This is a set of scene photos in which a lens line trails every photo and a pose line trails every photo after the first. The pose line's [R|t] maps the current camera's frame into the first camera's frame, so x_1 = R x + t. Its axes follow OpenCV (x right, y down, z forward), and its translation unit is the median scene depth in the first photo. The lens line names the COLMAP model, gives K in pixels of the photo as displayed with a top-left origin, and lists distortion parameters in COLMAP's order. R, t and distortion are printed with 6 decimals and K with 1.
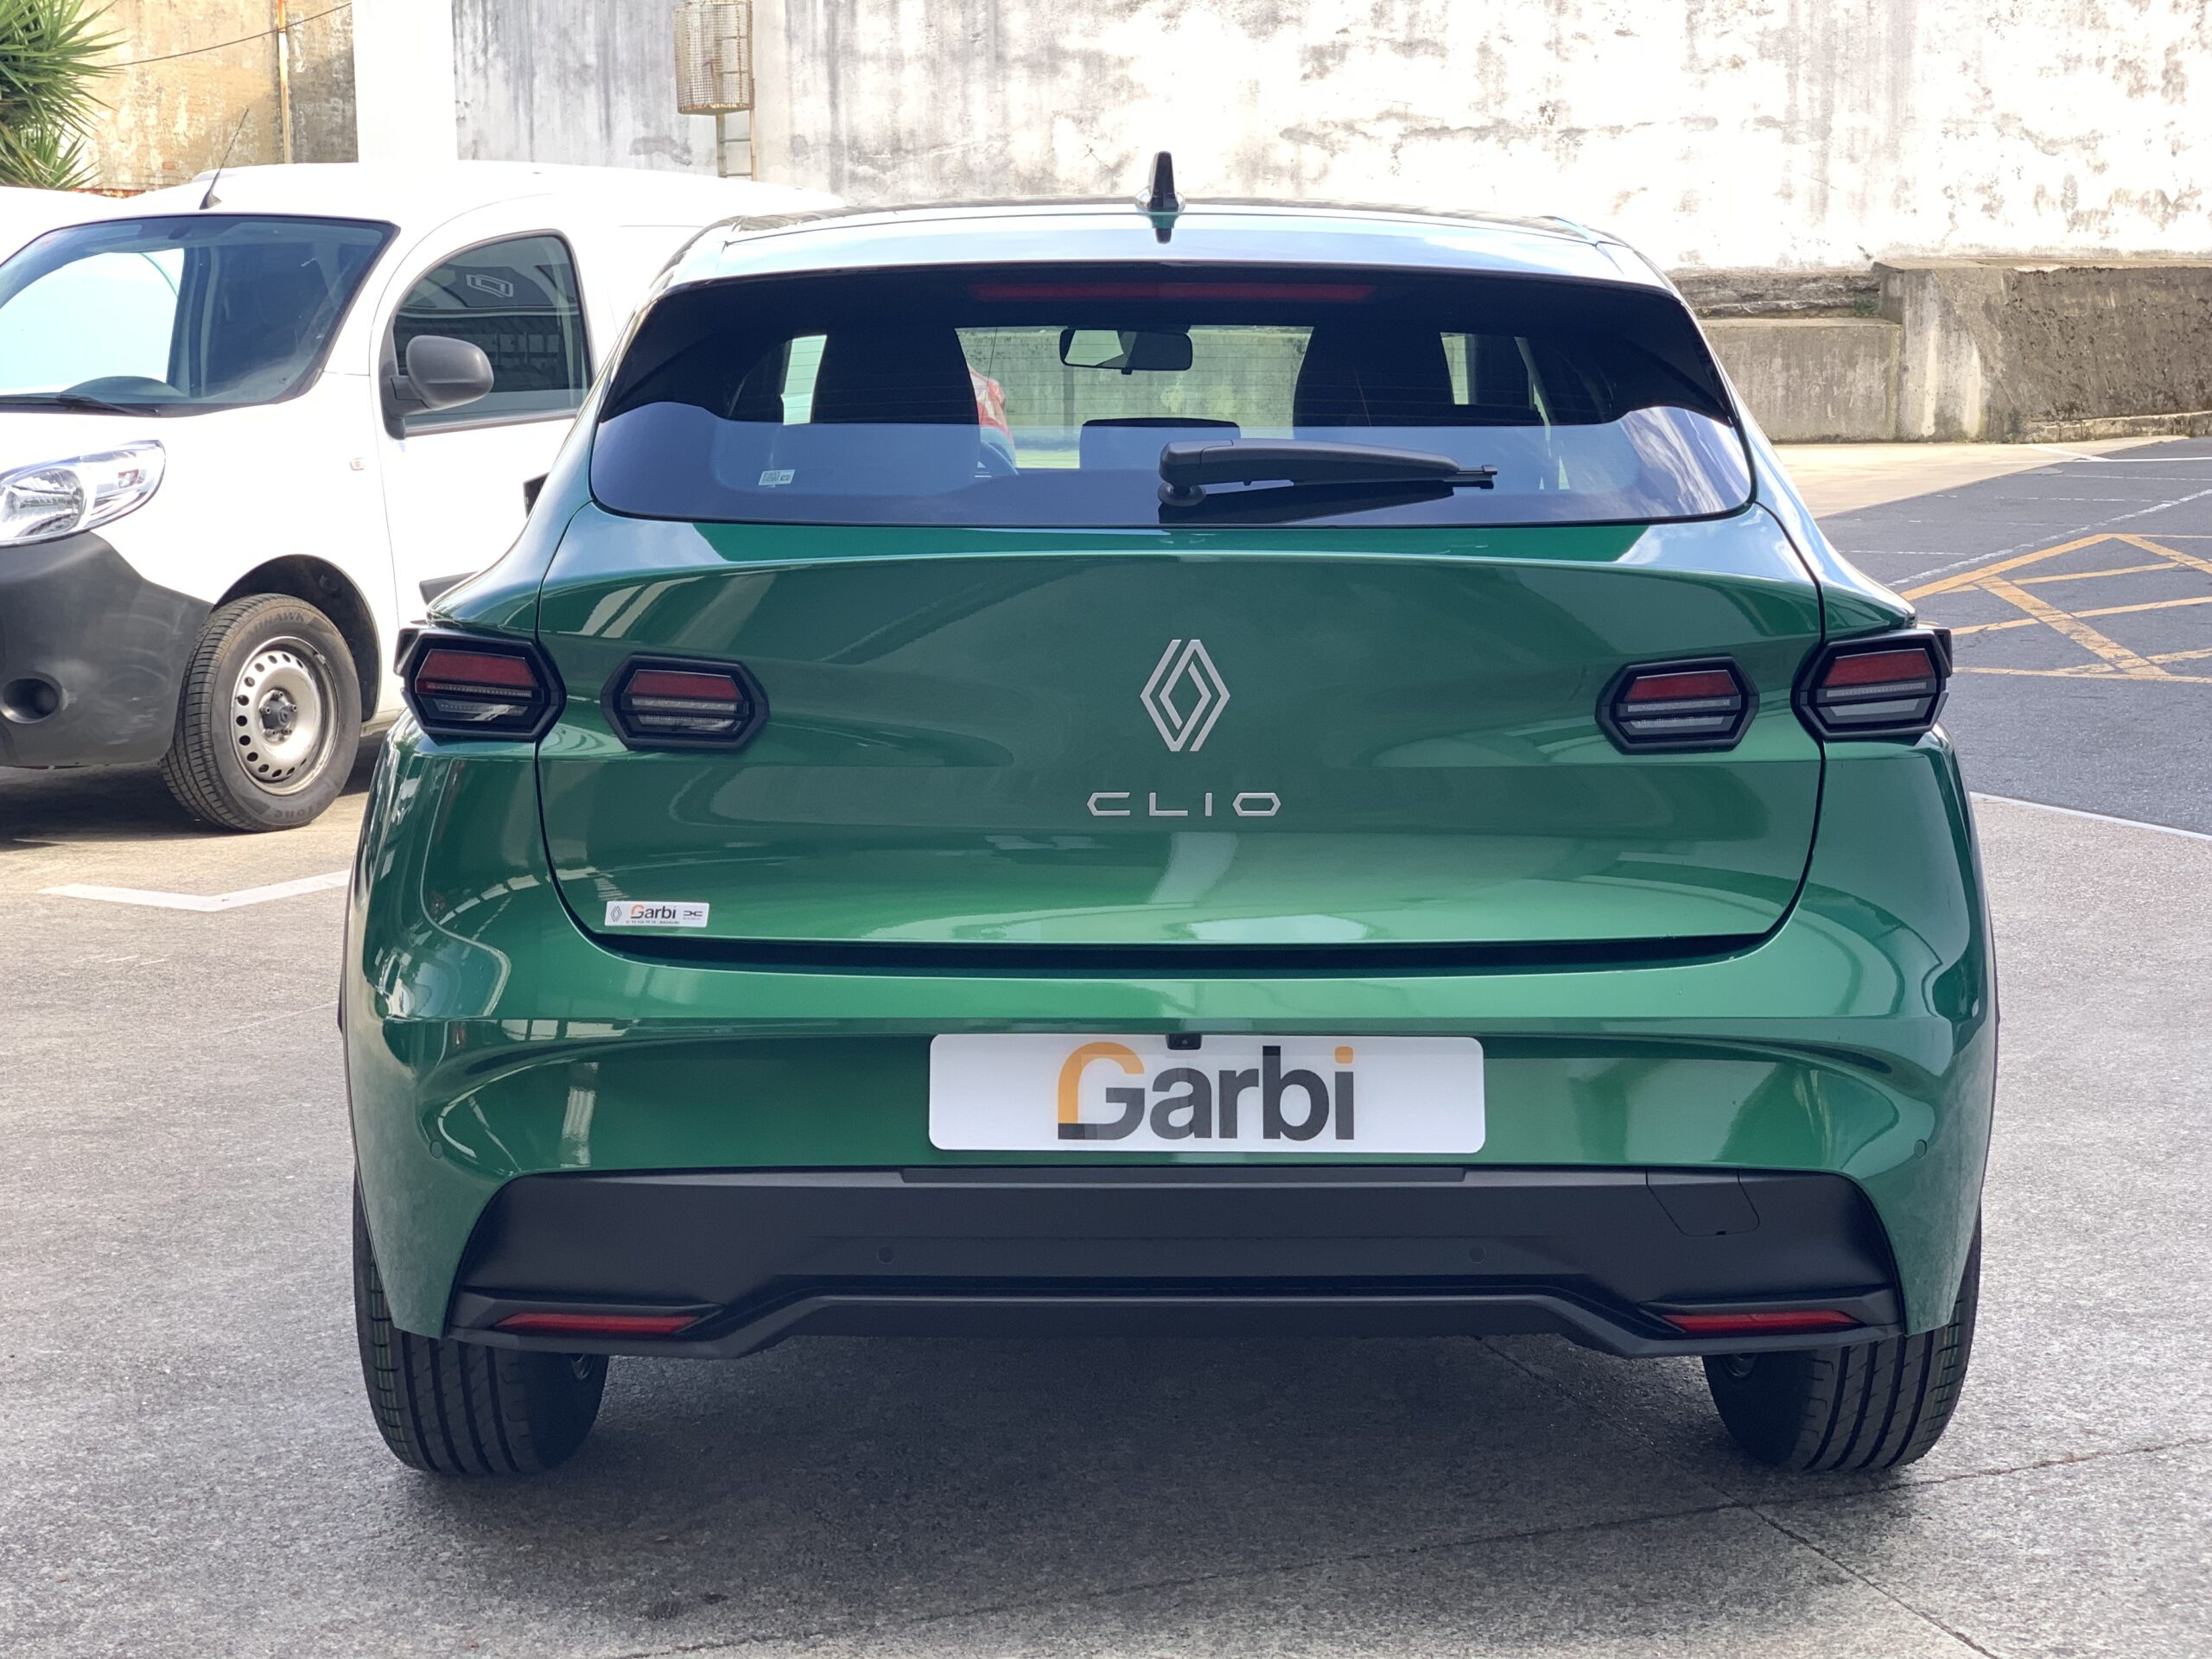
lens RADIAL K [[3311.7, 0, 1106.0], [0, 3311.7, 829.5], [0, 0, 1]] dist [0.131899, -0.429413]
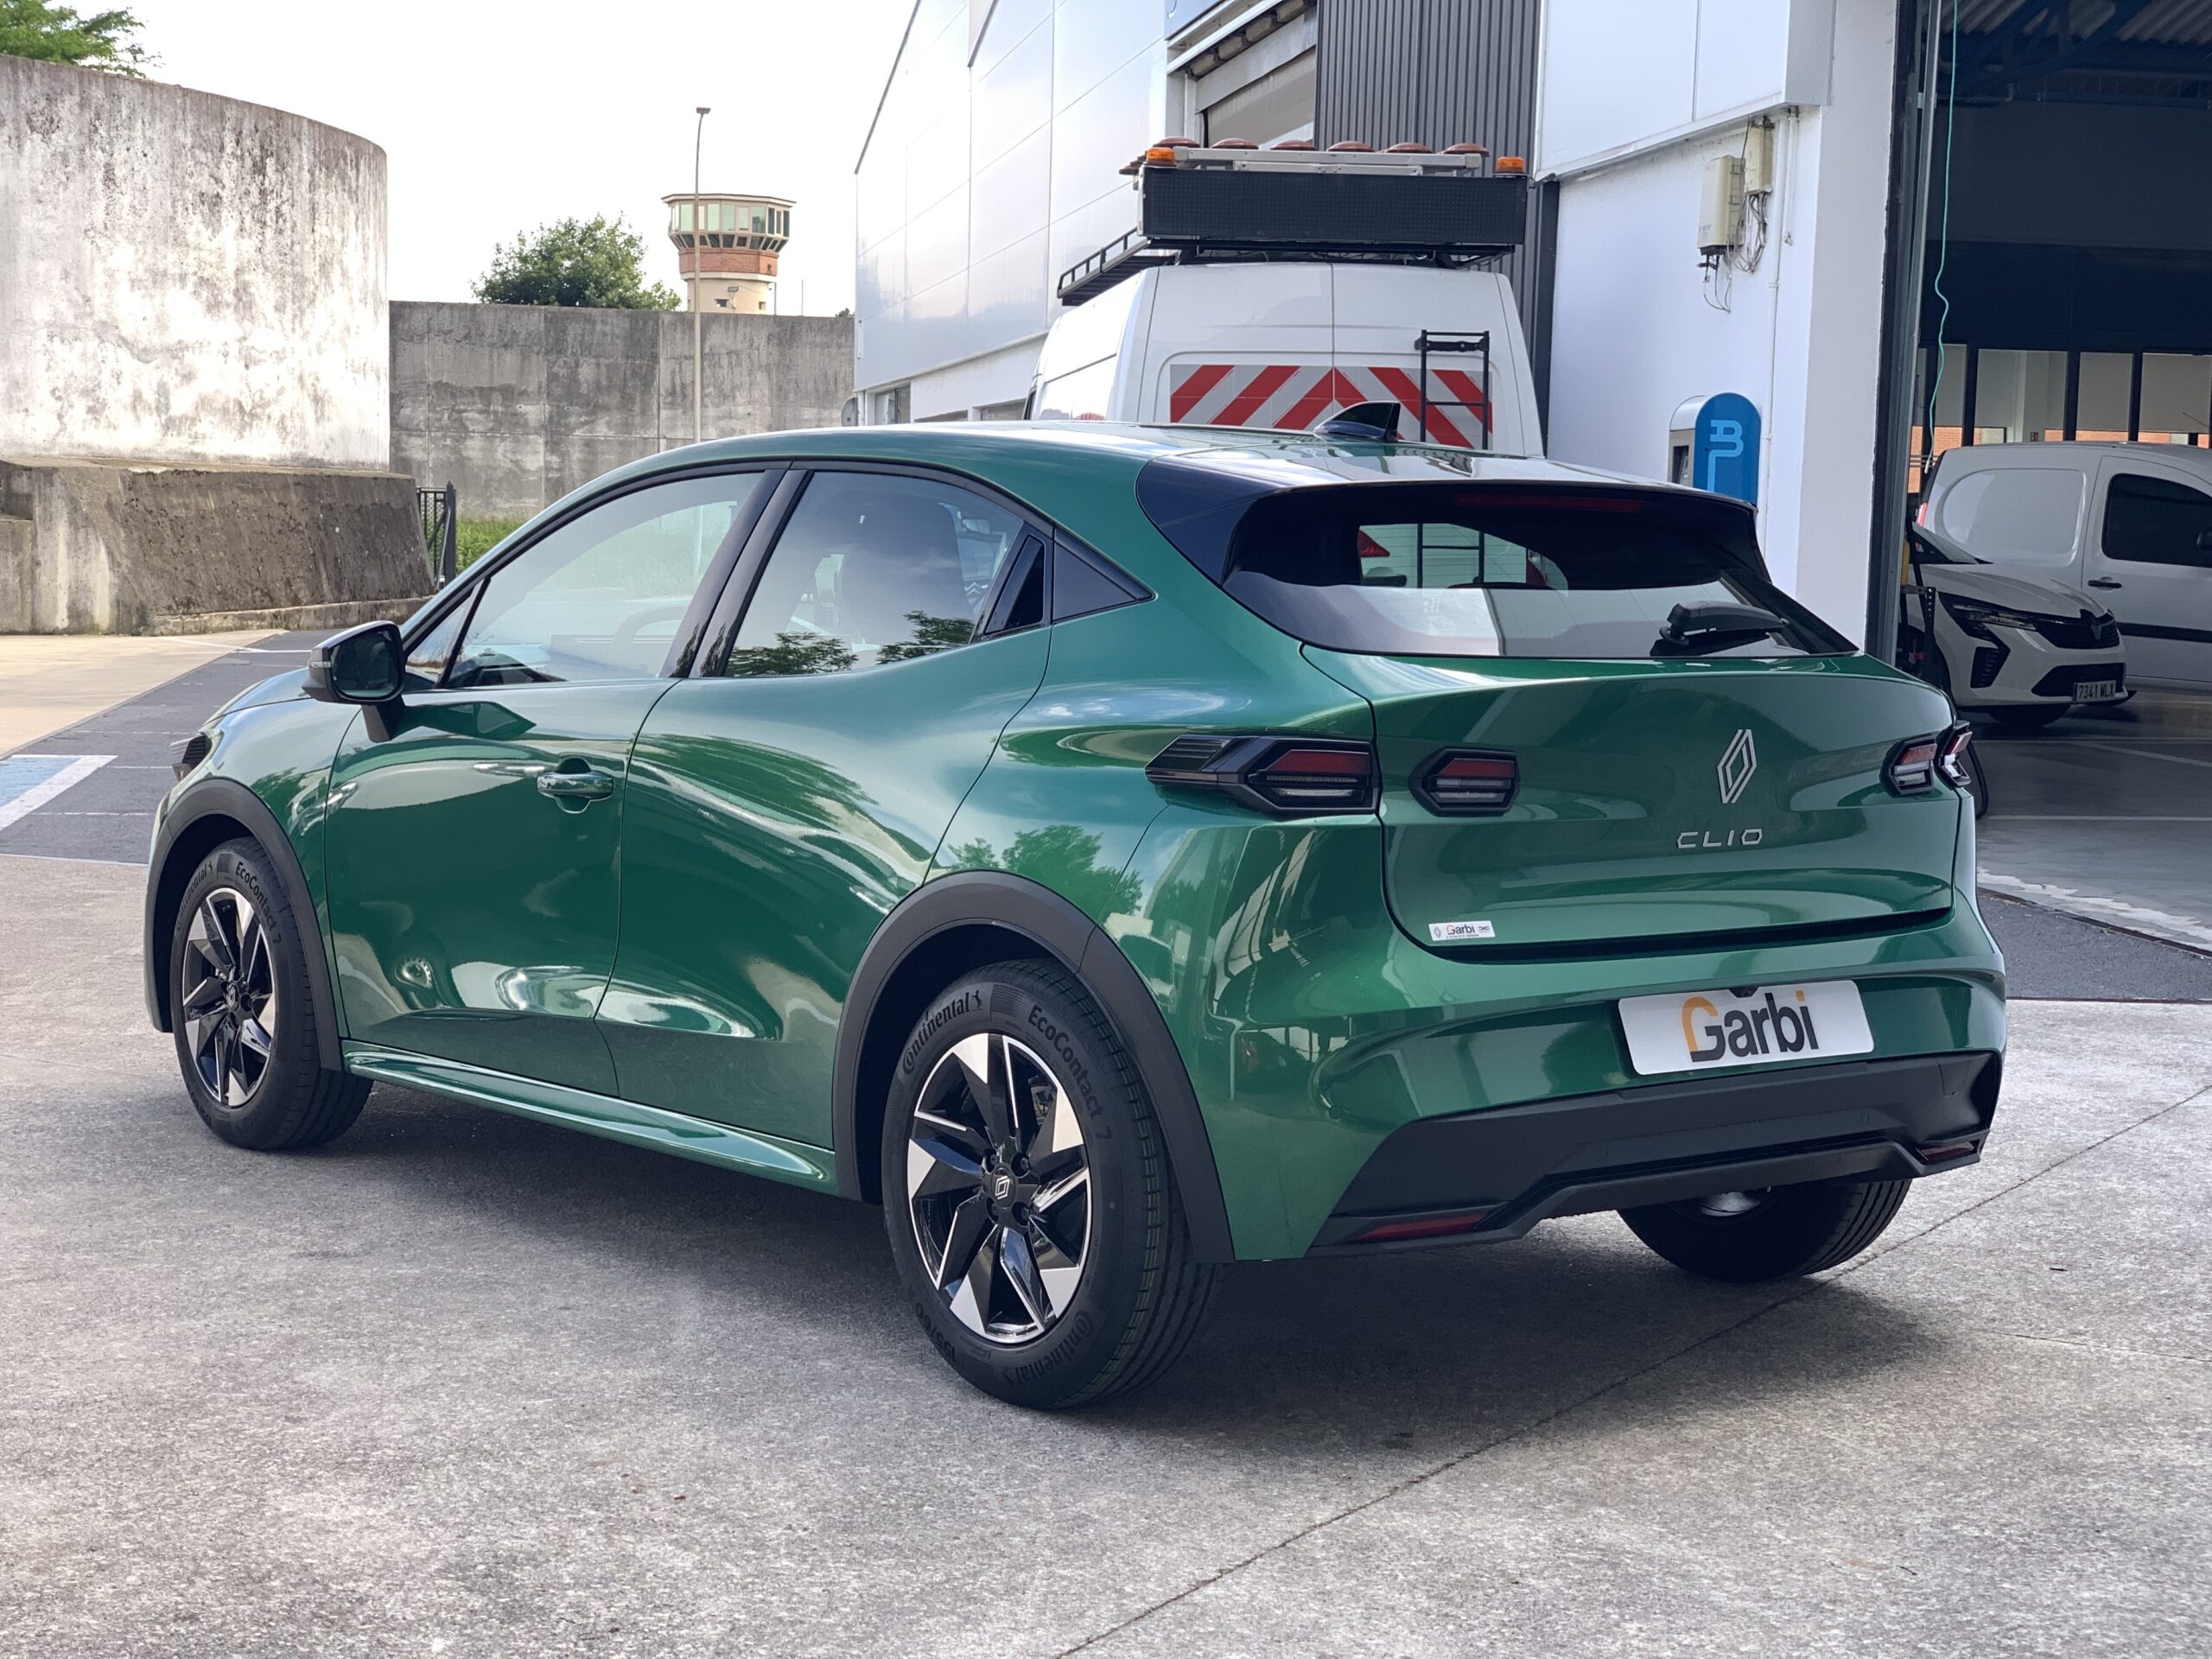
lens RADIAL K [[3311.7, 0, 1106.0], [0, 3311.7, 829.5], [0, 0, 1]] dist [0.131899, -0.429413]
pose [[0.798048, -0.038601, 0.601356, -0.116621], [0.073856, 0.996688, -0.034036, 0.002031], [-0.598050, 0.071577, 0.798256, -0.005633]]
